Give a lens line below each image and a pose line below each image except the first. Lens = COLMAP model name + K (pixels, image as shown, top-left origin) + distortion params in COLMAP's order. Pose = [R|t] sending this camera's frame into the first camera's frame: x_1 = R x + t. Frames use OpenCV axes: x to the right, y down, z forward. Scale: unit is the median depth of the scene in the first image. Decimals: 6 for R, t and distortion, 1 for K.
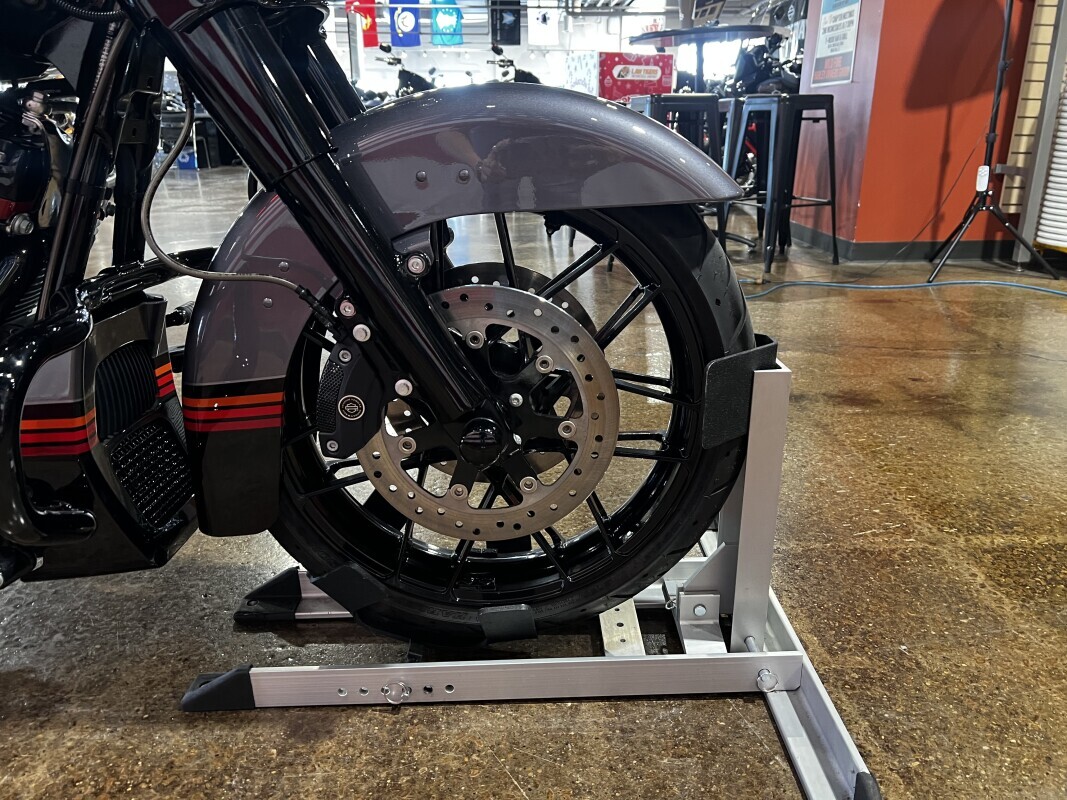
lens RADIAL K [[801.9, 0, 538.9], [0, 801.9, 396.7], [0, 0, 1]] dist [0.043784, -0.051875]
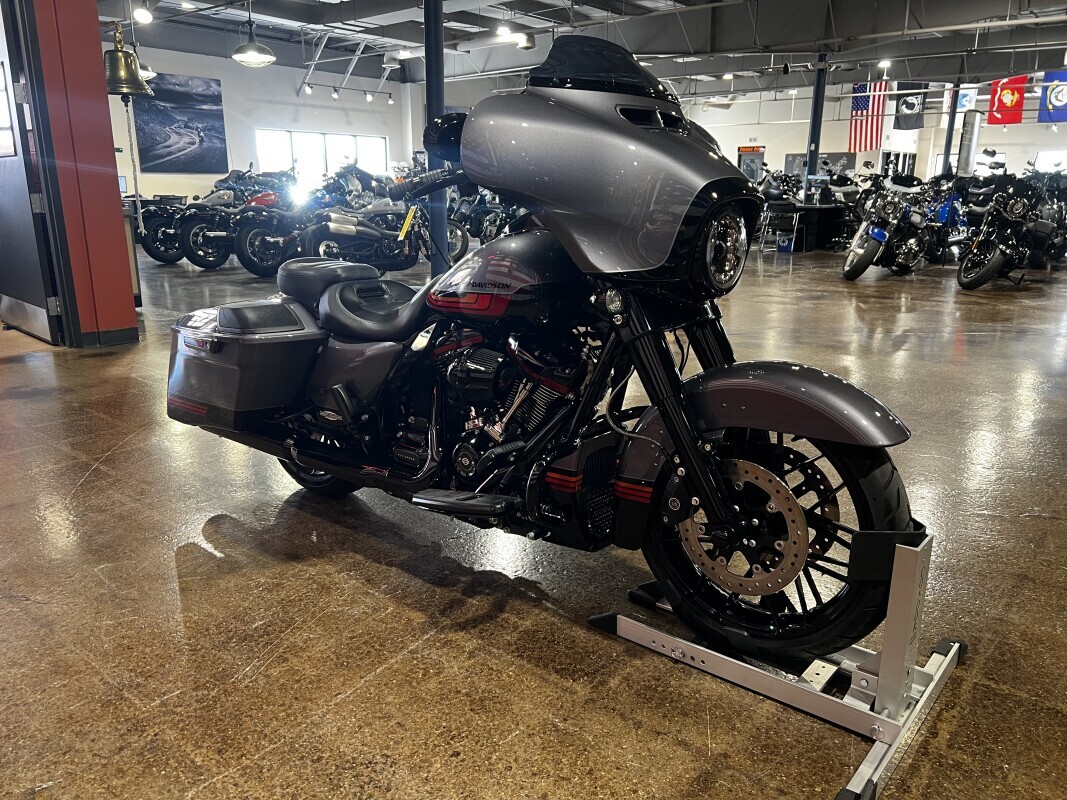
lens RADIAL K [[801.9, 0, 537.0], [0, 801.9, 395.7], [0, 0, 1]] dist [0.043784, -0.051875]
pose [[0.753524, 0.171176, -0.634745, 0.648245], [-0.217518, 0.976044, 0.004995, -0.161645], [0.620394, 0.134304, 0.772706, -0.735886]]
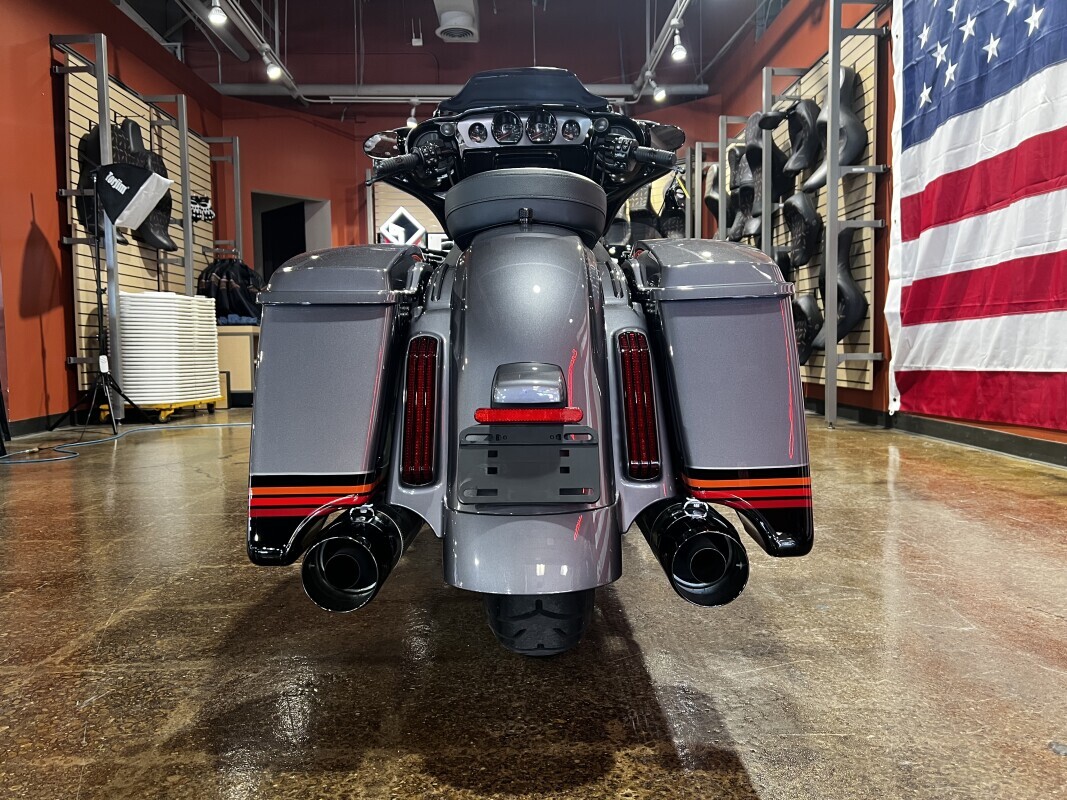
lens RADIAL K [[801.9, 0, 542.2], [0, 801.9, 391.9], [0, 0, 1]] dist [0.043784, -0.051875]
pose [[-0.003248, -0.058242, 0.998297, -3.057635], [0.333403, 0.941120, 0.055991, -0.145636], [-0.942779, 0.333018, 0.016361, 0.873170]]
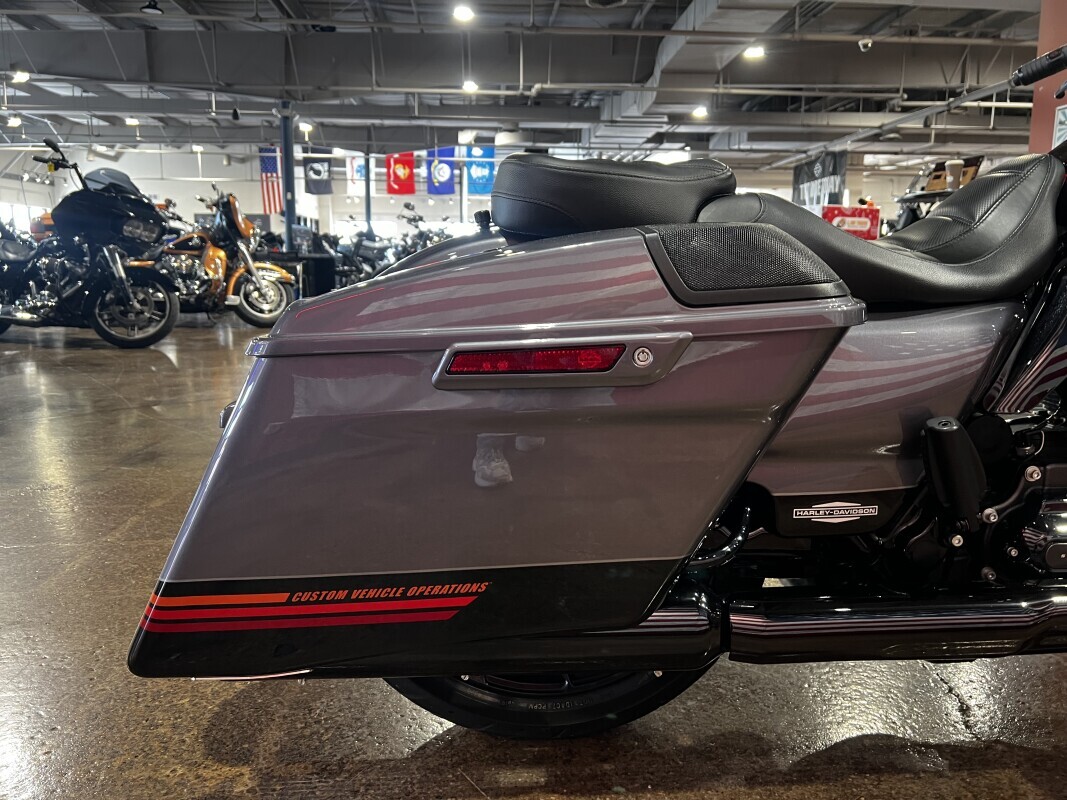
lens RADIAL K [[801.9, 0, 541.6], [0, 801.9, 392.9], [0, 0, 1]] dist [0.043784, -0.051875]
pose [[0.999133, 0.002230, 0.041583, -1.723731], [0.004728, 0.986035, -0.166473, 0.060960], [-0.041374, 0.166525, 0.985169, -0.203009]]
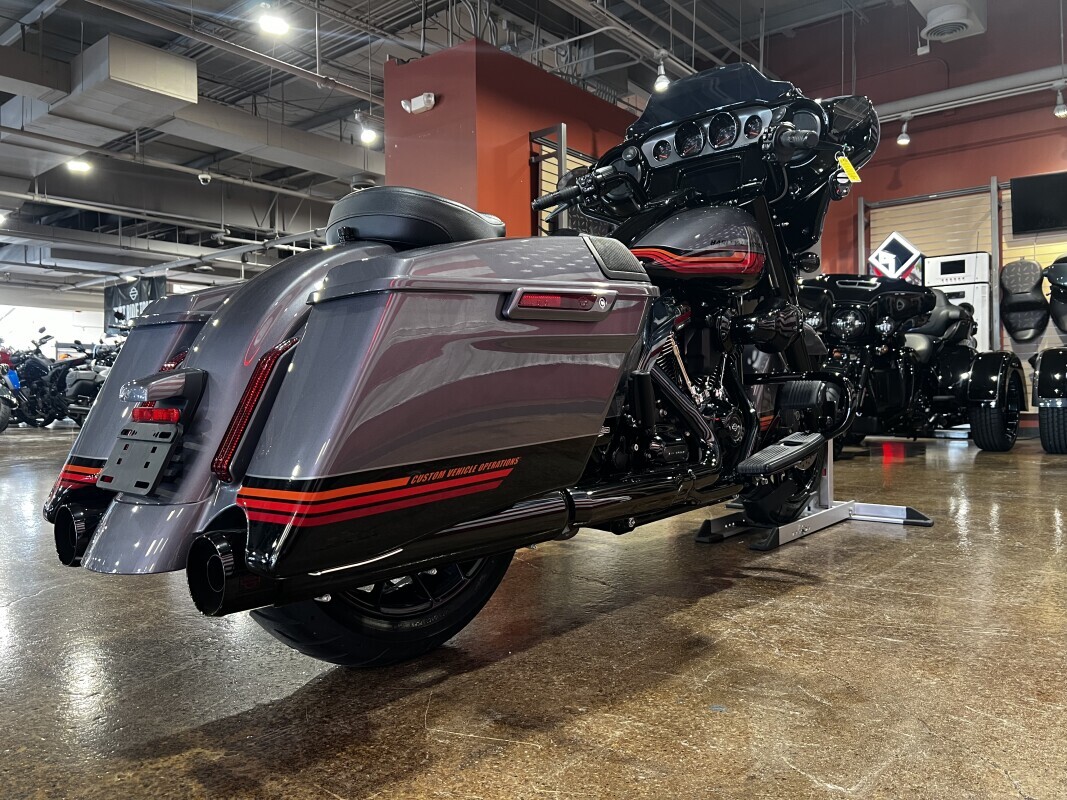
lens RADIAL K [[801.9, 0, 539.5], [0, 801.9, 392.8], [0, 0, 1]] dist [0.043784, -0.051875]
pose [[0.654331, -0.003610, 0.756200, -2.564183], [0.250318, 0.944648, -0.212088, 0.269714], [-0.713577, 0.328066, 0.619016, -0.153958]]
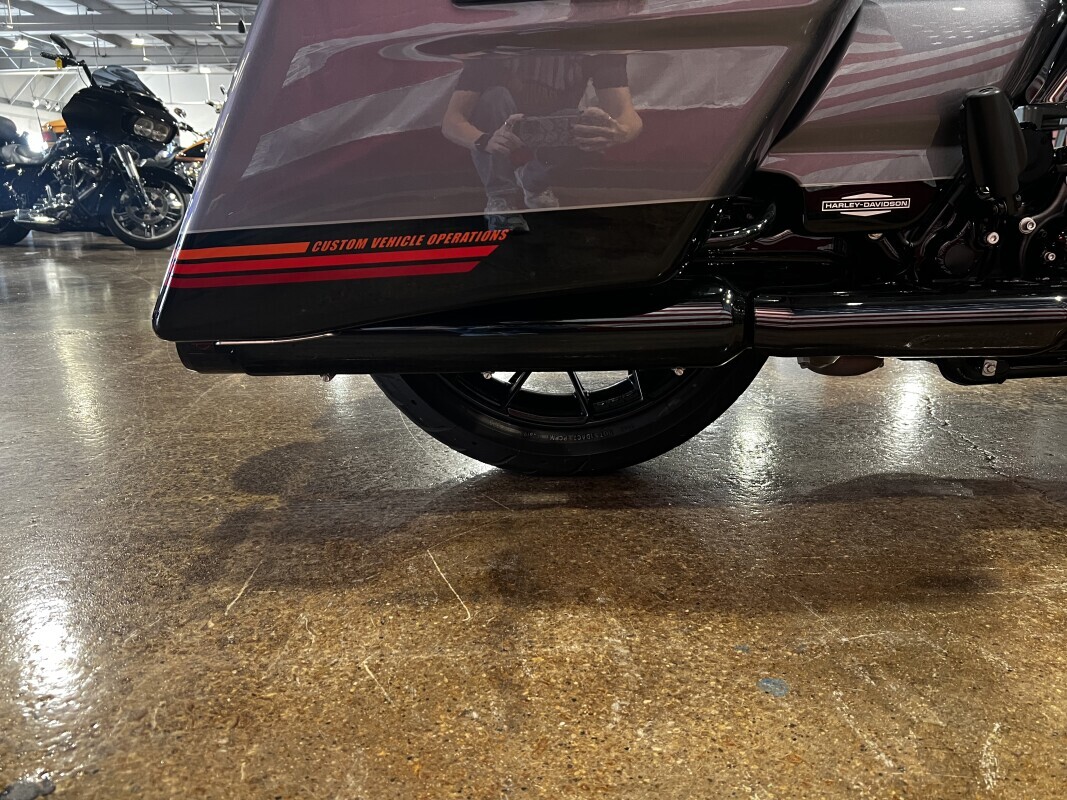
lens RADIAL K [[801.9, 0, 532.0], [0, 801.9, 393.9], [0, 0, 1]] dist [0.043784, -0.051875]
pose [[0.999909, -0.009693, 0.009380, -1.729185], [0.010427, 0.996603, -0.081695, 0.326906], [-0.008556, 0.081785, 0.996613, -0.154484]]
